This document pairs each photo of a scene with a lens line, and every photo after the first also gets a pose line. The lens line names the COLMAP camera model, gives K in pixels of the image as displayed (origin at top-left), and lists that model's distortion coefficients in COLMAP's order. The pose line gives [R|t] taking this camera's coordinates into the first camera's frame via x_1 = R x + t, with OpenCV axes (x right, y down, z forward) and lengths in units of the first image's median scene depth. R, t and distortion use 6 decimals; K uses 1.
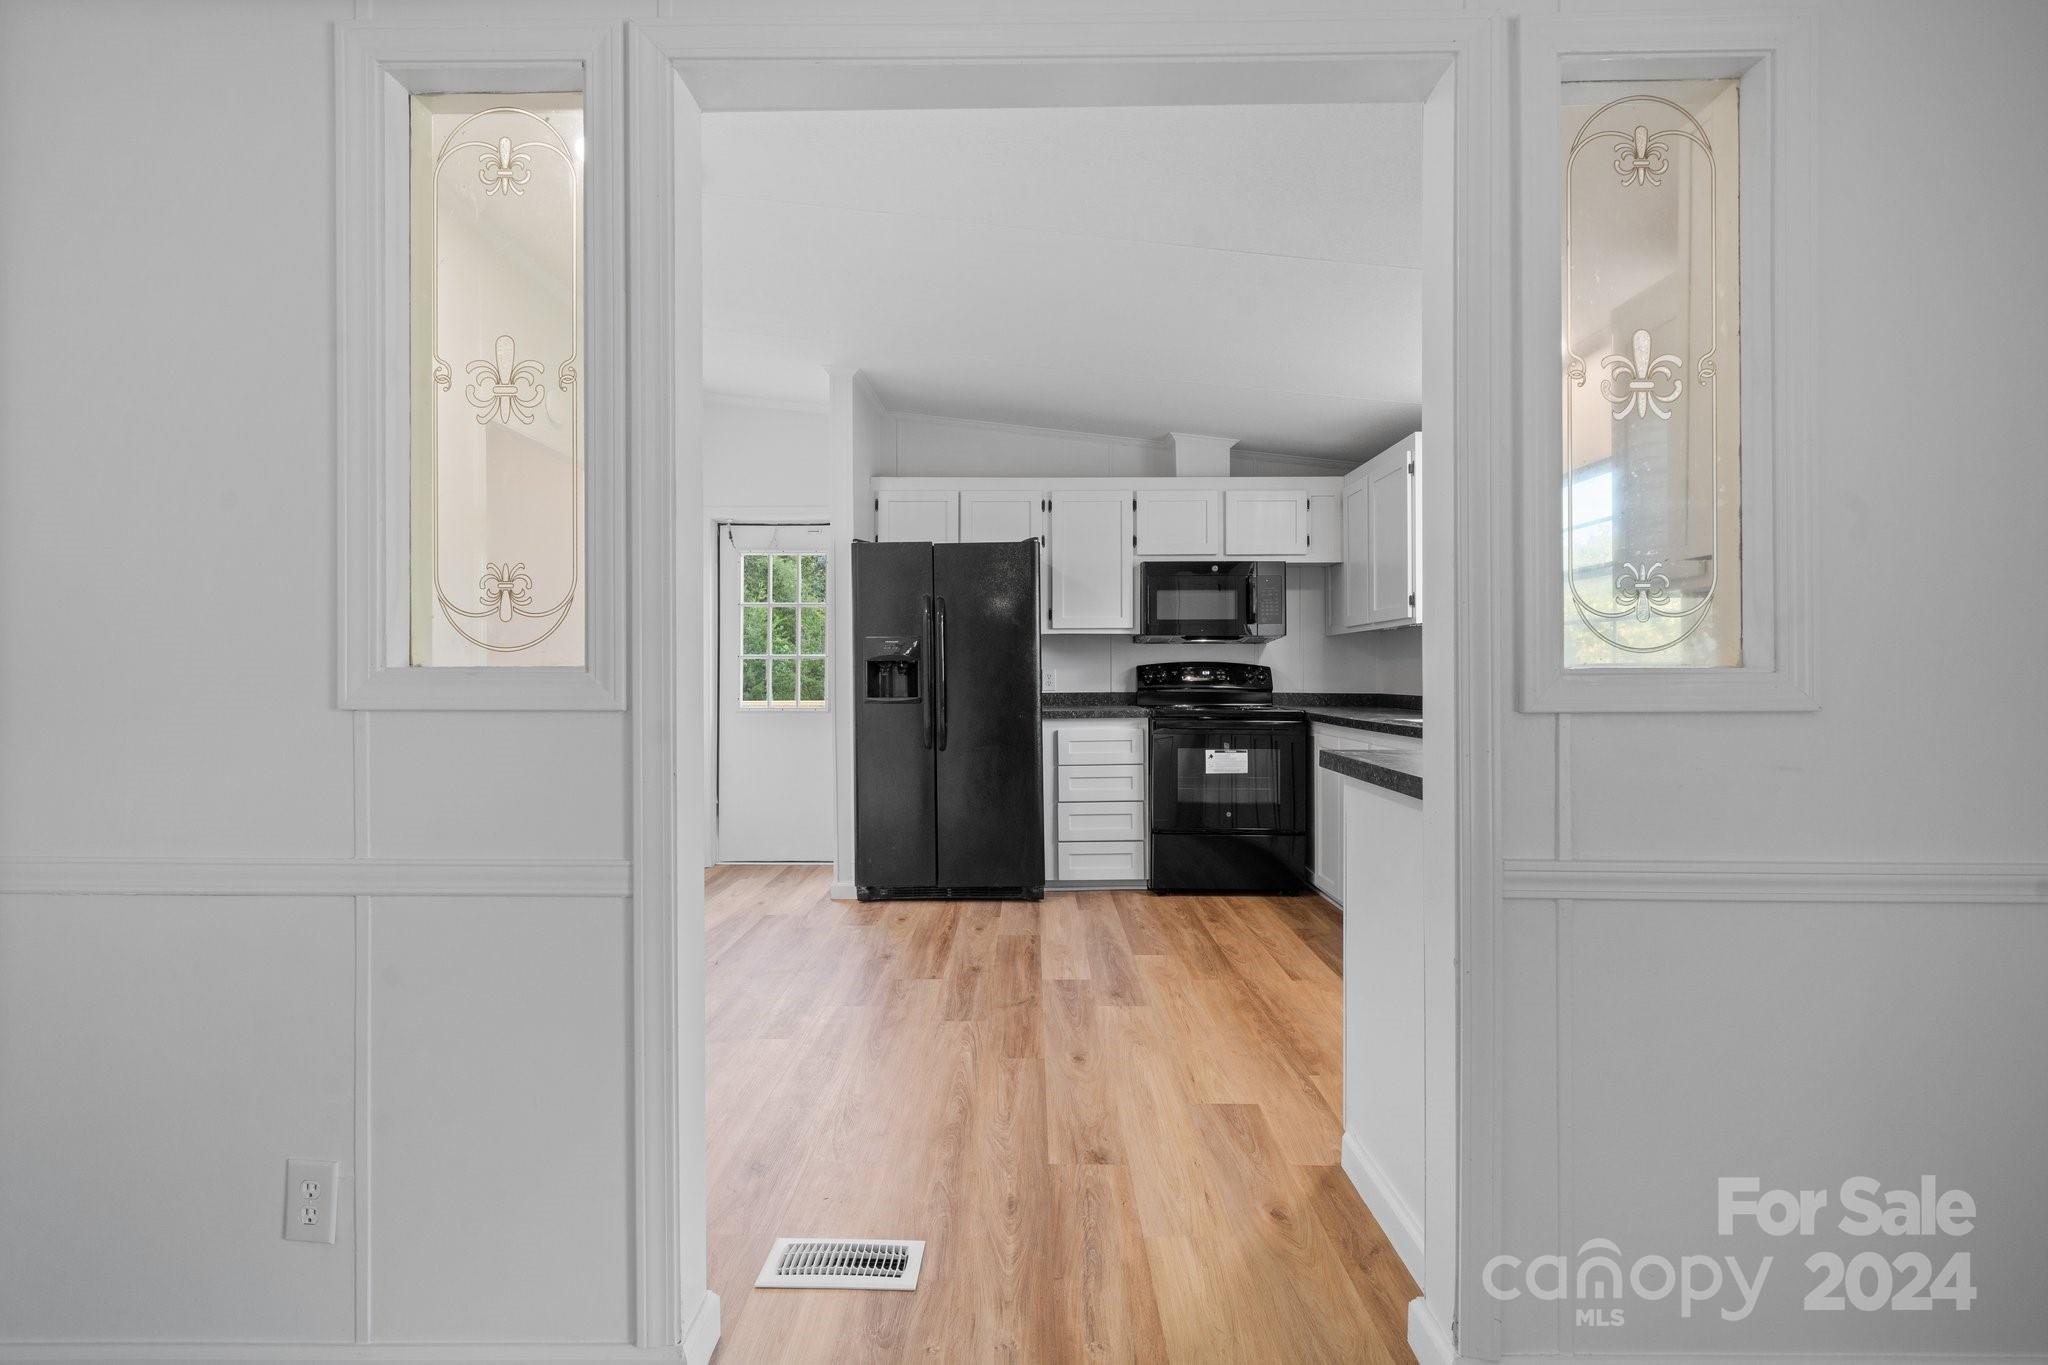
lens RADIAL K [[897.2, 0, 1015.6], [0, 897.2, 676.3], [0, 0, 1]] dist [0.000802, -0.000072]
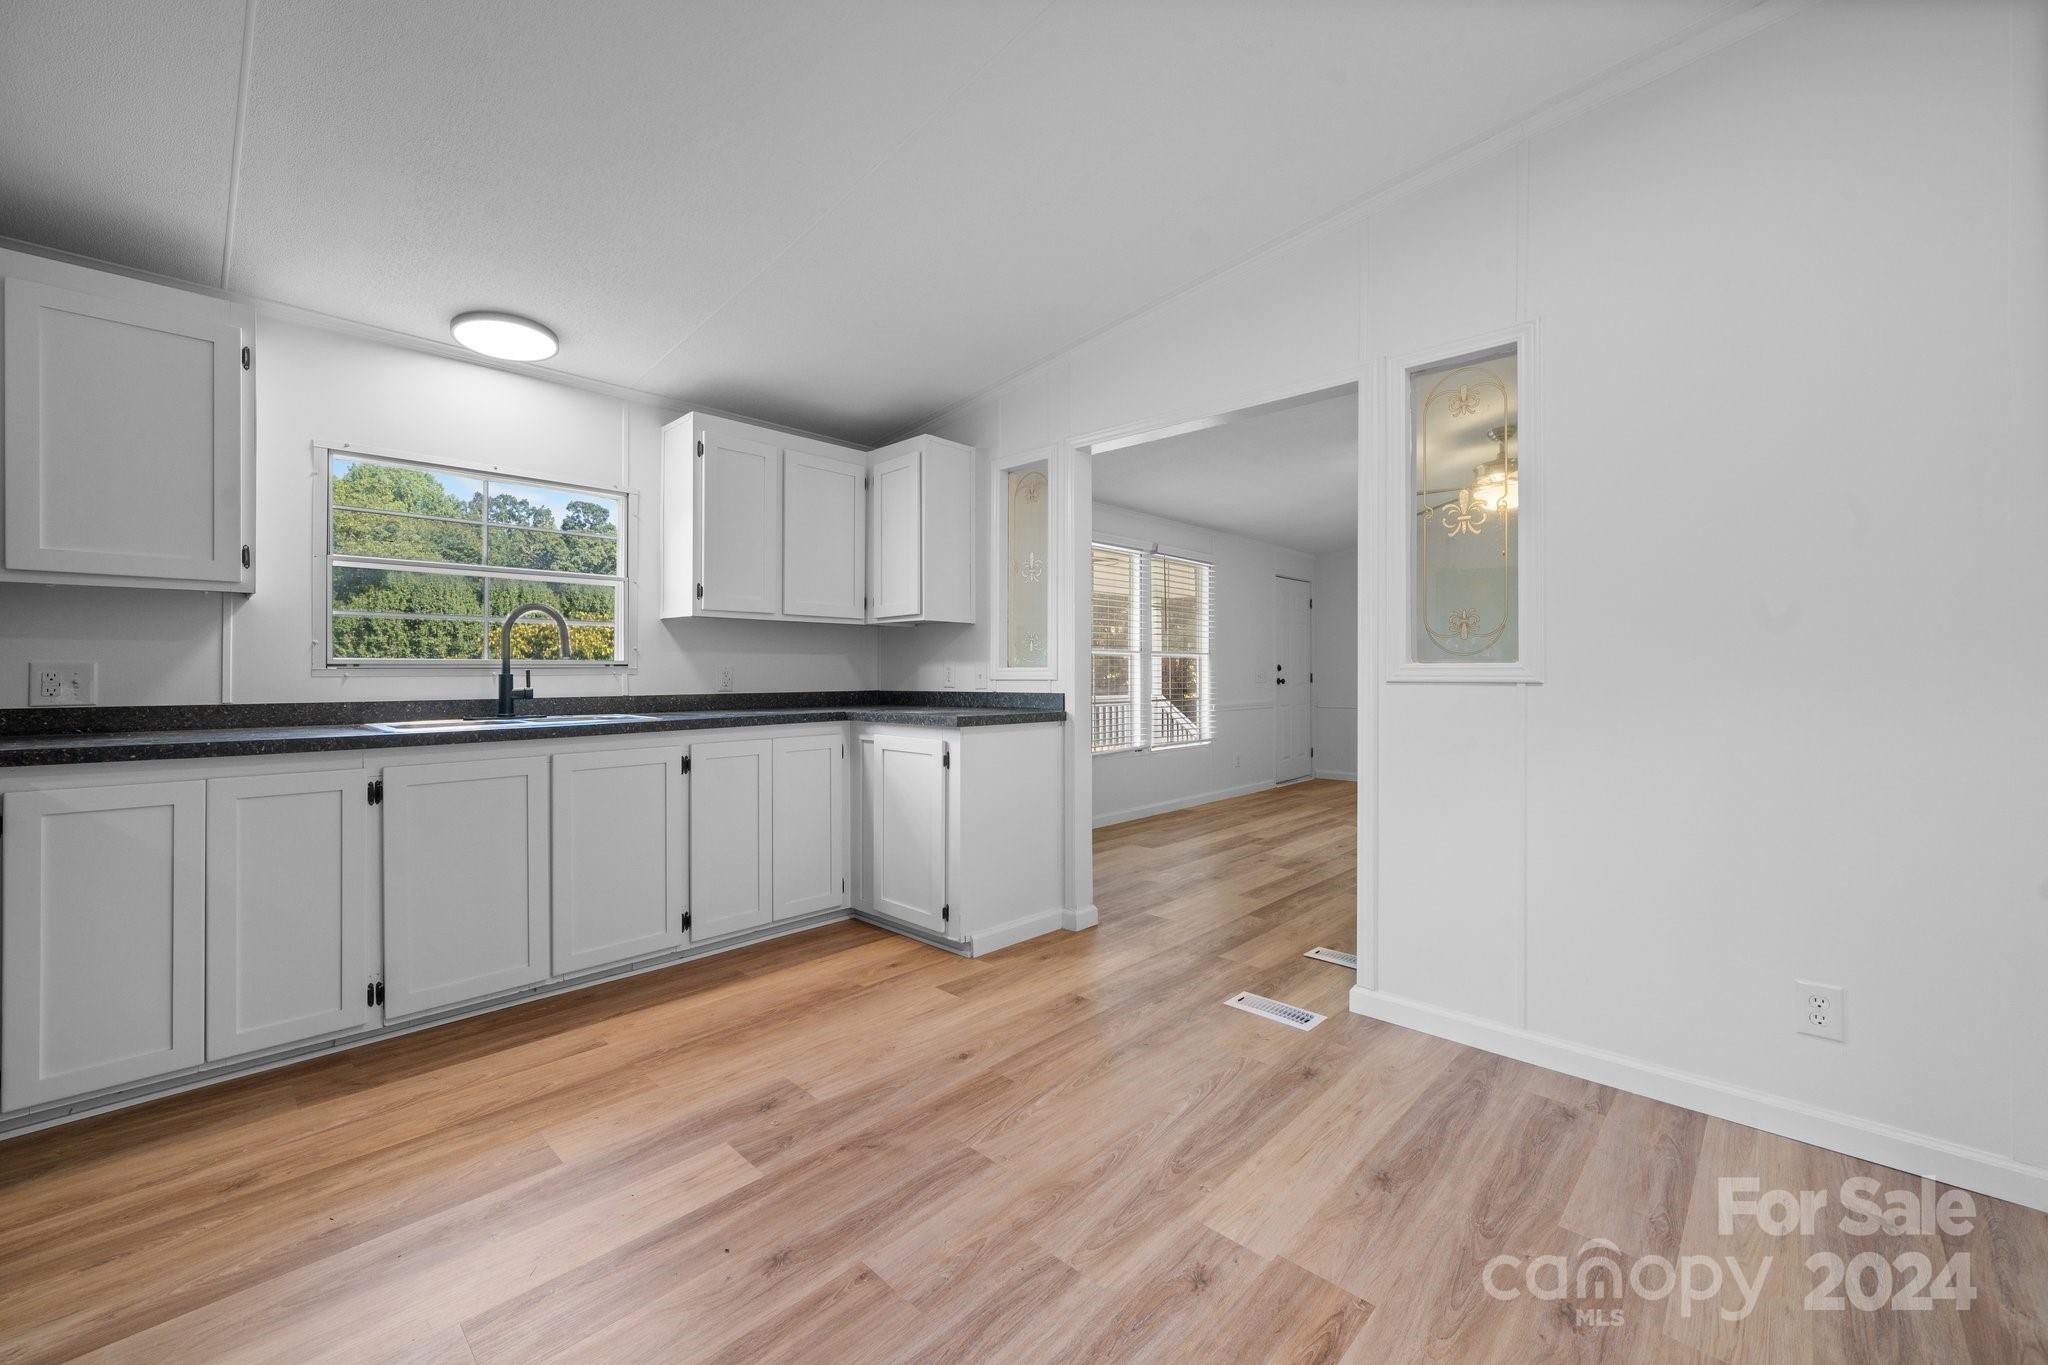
lens RADIAL K [[812.5, 0, 1015.0], [0, 812.5, 671.9], [0, 0, 1]] dist [-0.000806, -0.000101]
pose [[-0.728775, 0.001803, 0.684751, -0.341380], [0.003386, 0.999994, 0.000970, 0.001251], [-0.684745, 0.003025, -0.728776, 0.942289]]
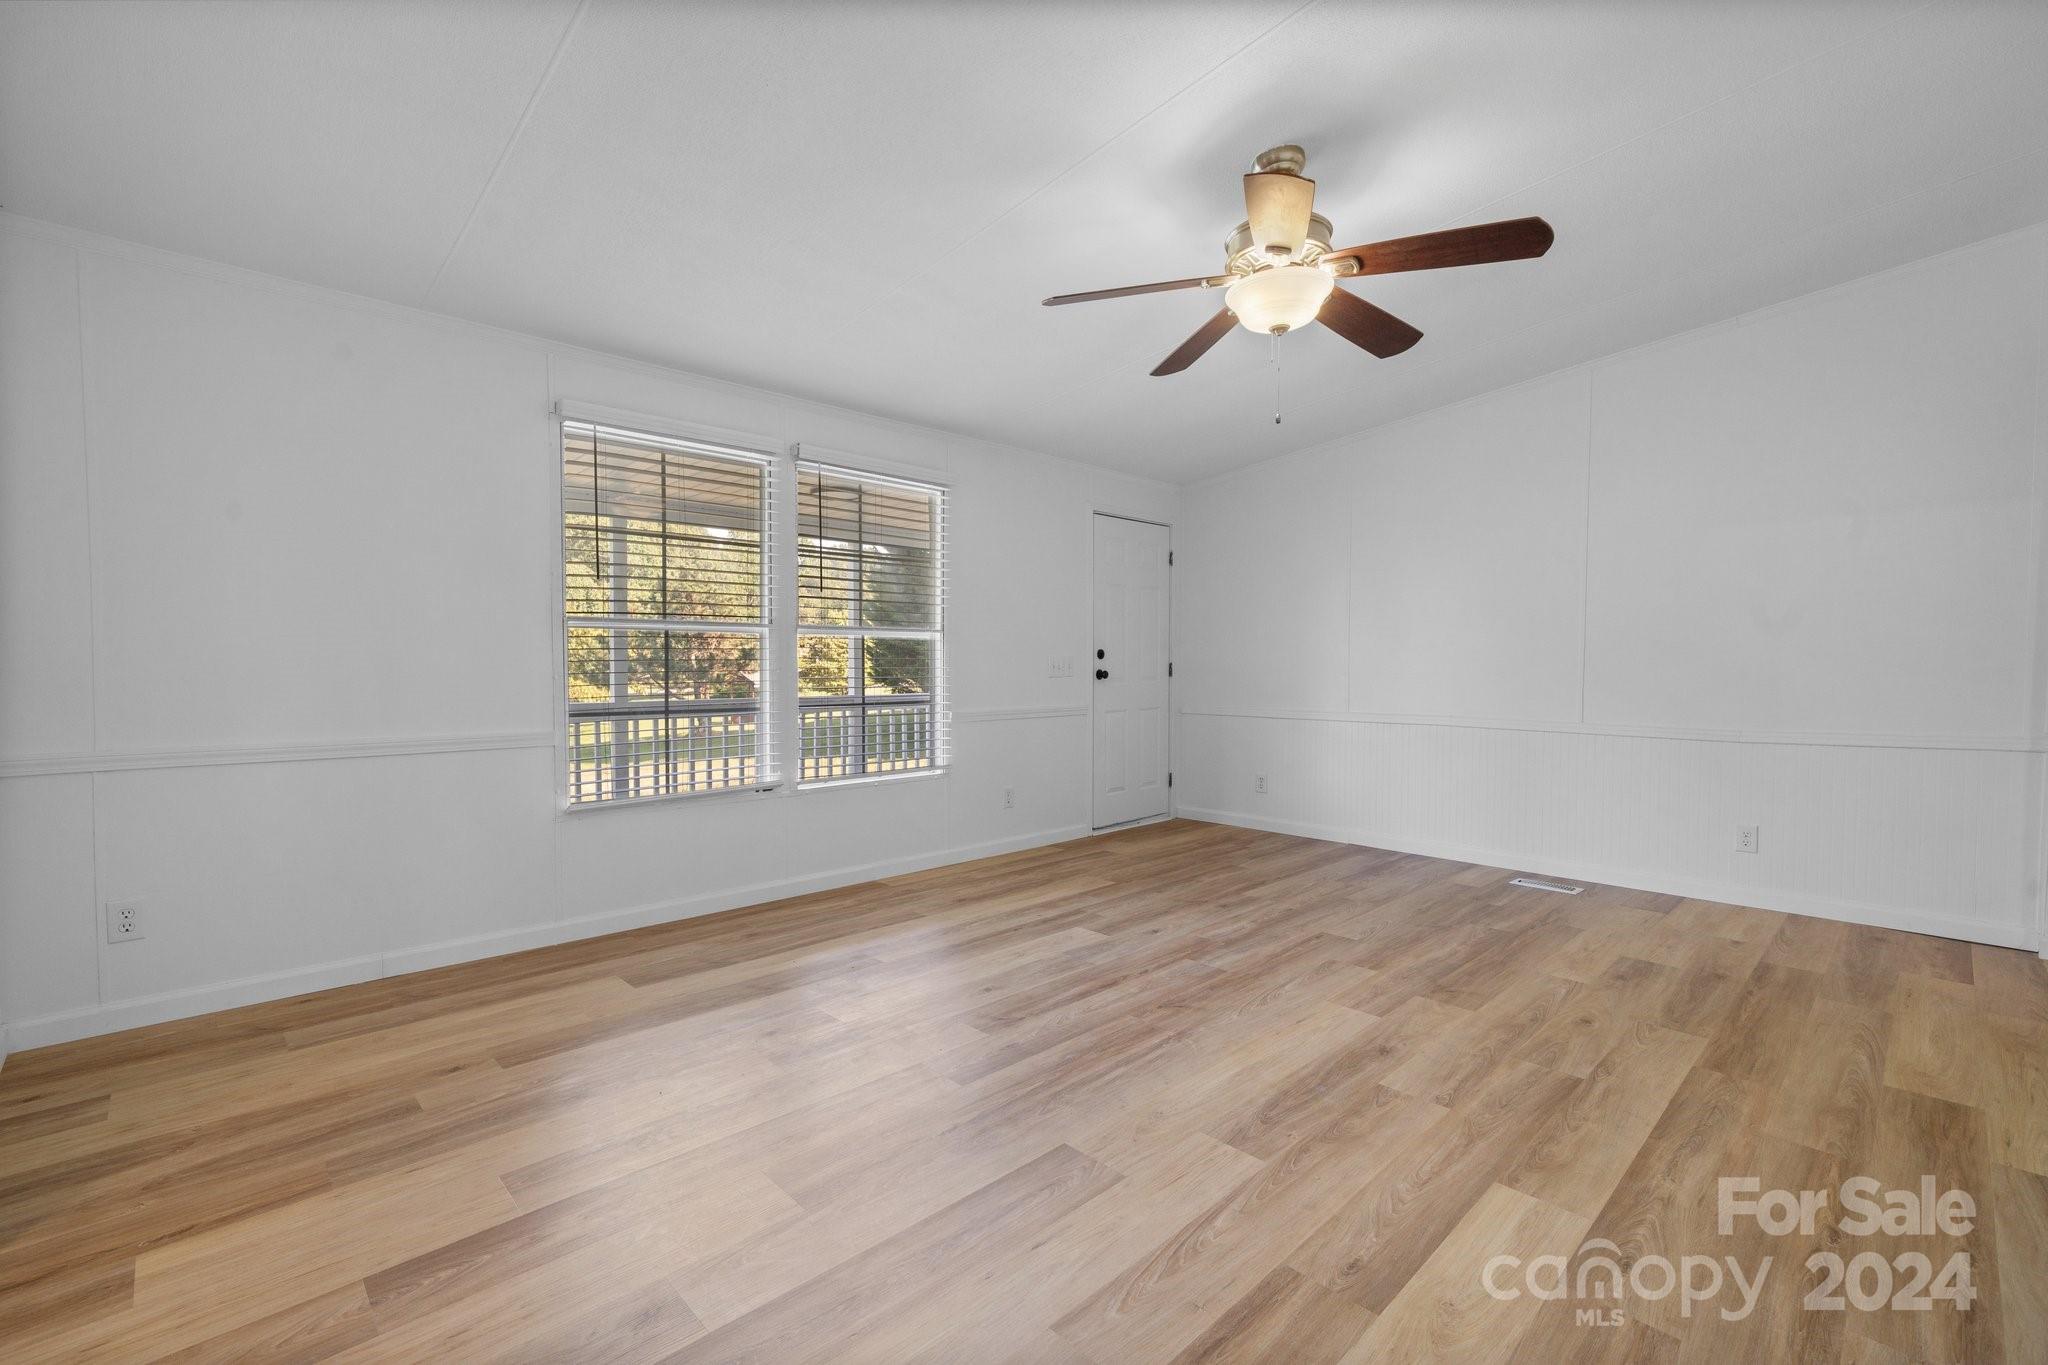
lens RADIAL K [[888.1, 0, 1014.6], [0, 888.1, 660.8], [0, 0, 1]] dist [-0.000450, -0.000476]
pose [[-0.698399, -0.001674, 0.715706, -0.378613], [-0.000621, 0.999998, 0.001732, 0.003699], [-0.715708, 0.000765, -0.698399, 0.238668]]
